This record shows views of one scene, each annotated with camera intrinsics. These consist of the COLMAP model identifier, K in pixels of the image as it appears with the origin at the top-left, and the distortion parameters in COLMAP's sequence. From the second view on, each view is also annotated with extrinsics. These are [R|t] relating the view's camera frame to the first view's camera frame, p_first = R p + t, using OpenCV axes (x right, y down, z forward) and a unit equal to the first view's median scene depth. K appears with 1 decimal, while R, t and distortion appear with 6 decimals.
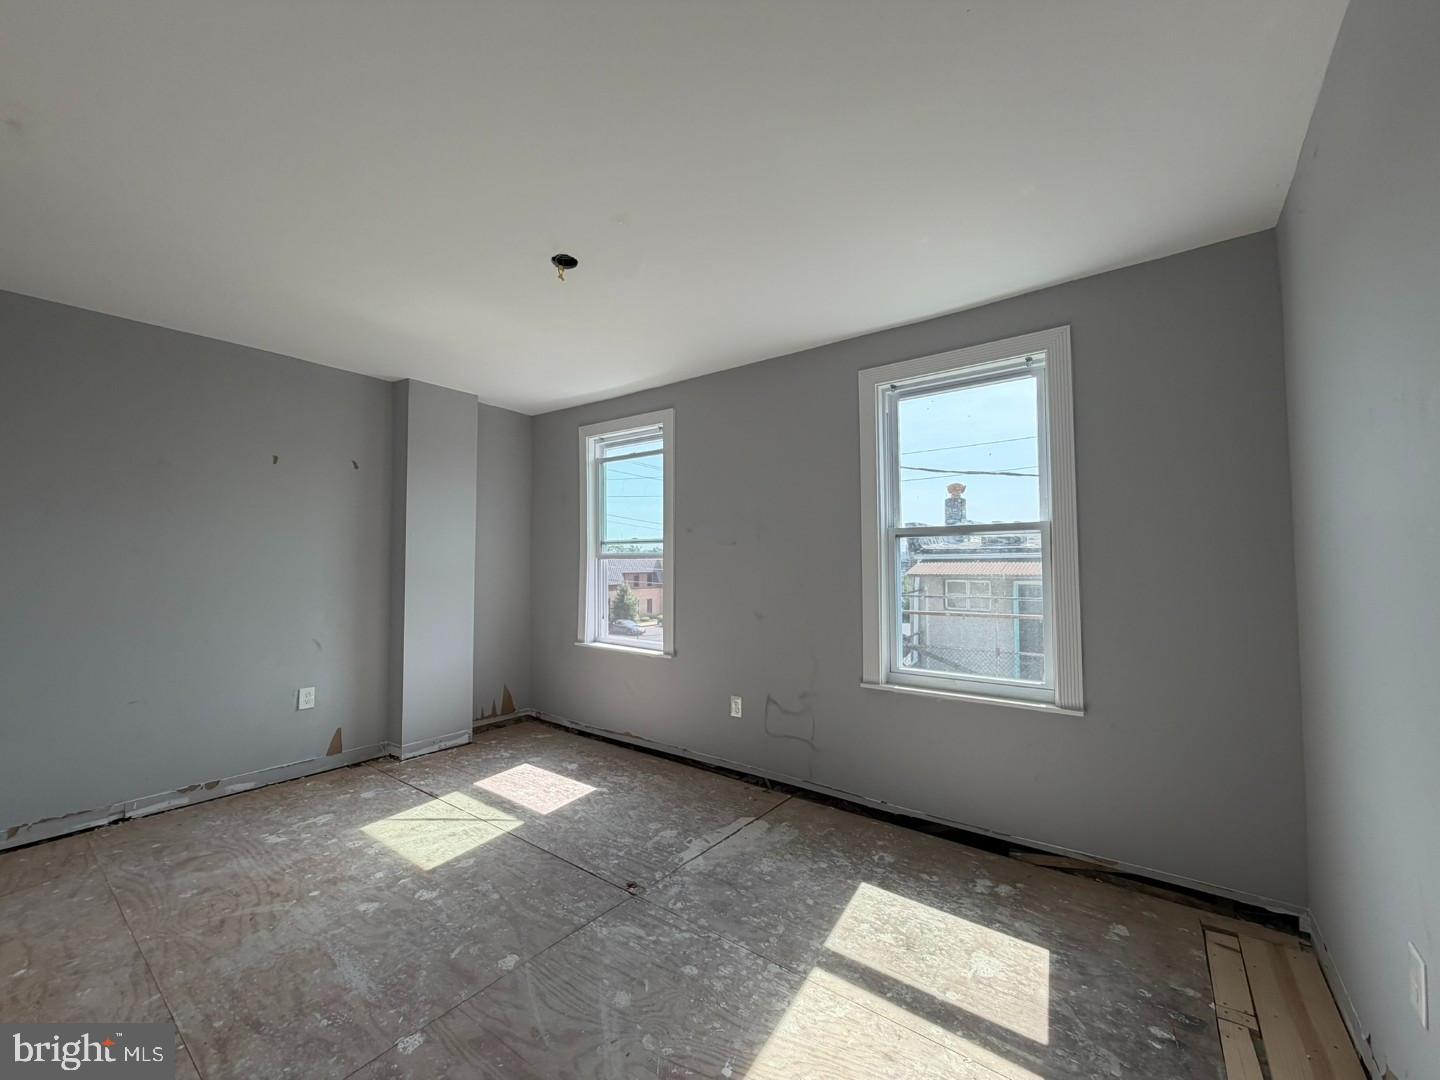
lens RADIAL K [[575.7, 0, 712.5], [0, 575.7, 540.6], [0, 0, 1]] dist [0.000841, -0.000081]
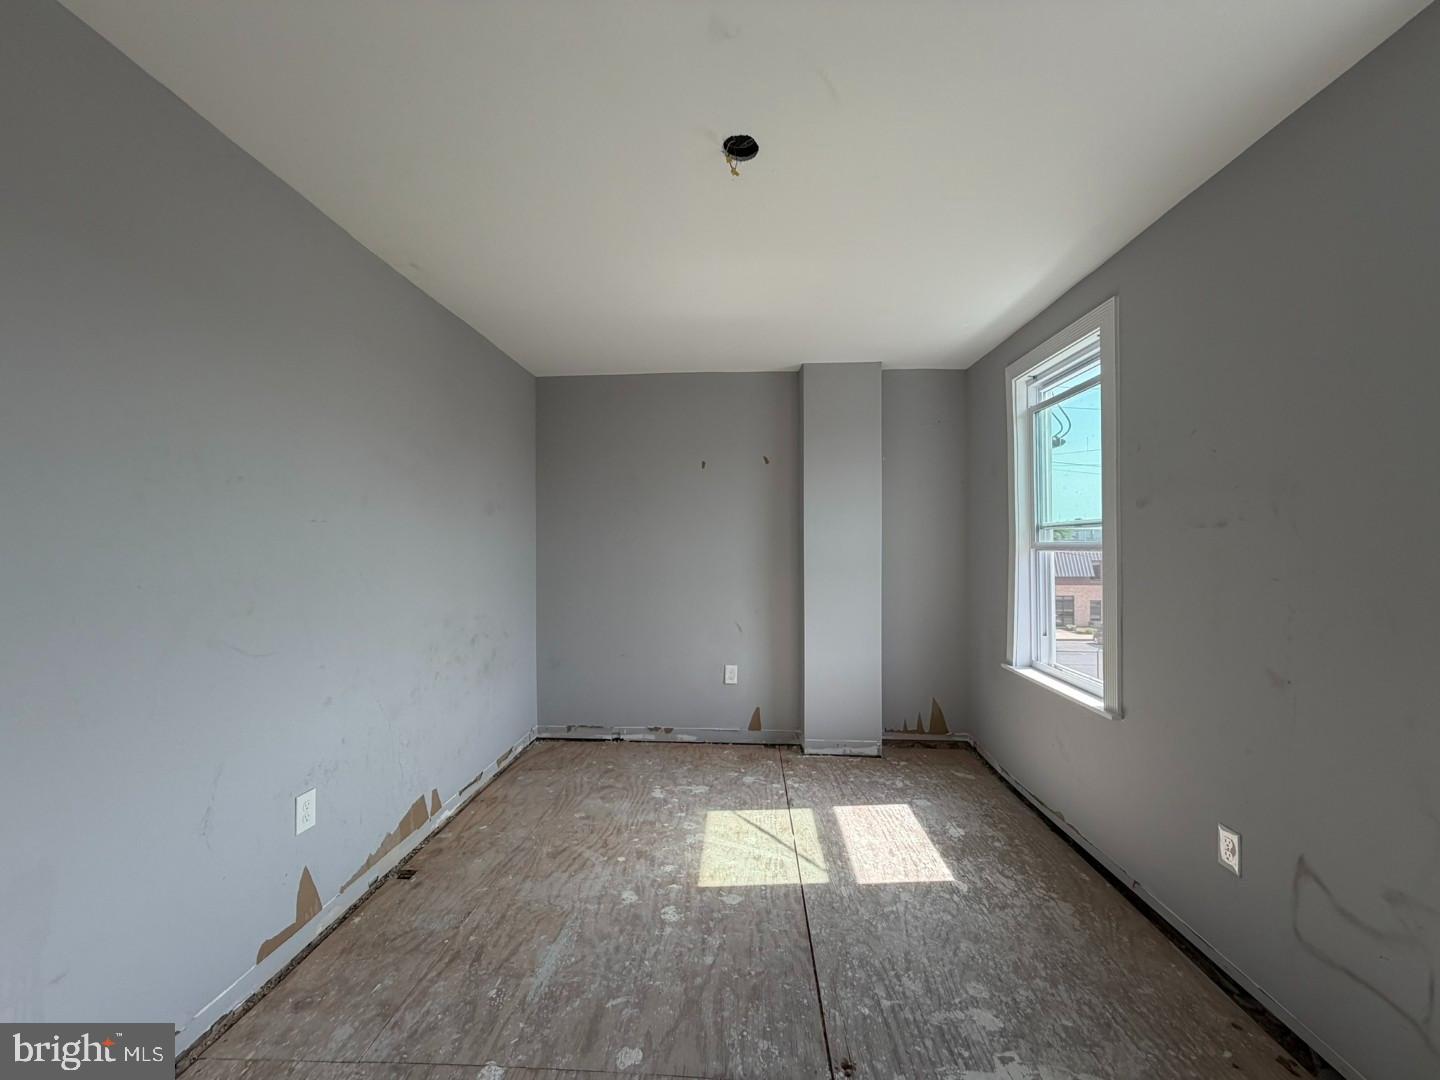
lens RADIAL K [[575.6, 0, 715.5], [0, 575.6, 542.2], [0, 0, 1]] dist [0.000339, 0.000203]
pose [[0.559913, -0.005454, -0.828533, 0.255123], [0.032003, 0.999374, 0.015049, -0.001626], [0.827933, -0.034941, 0.559738, 0.439340]]
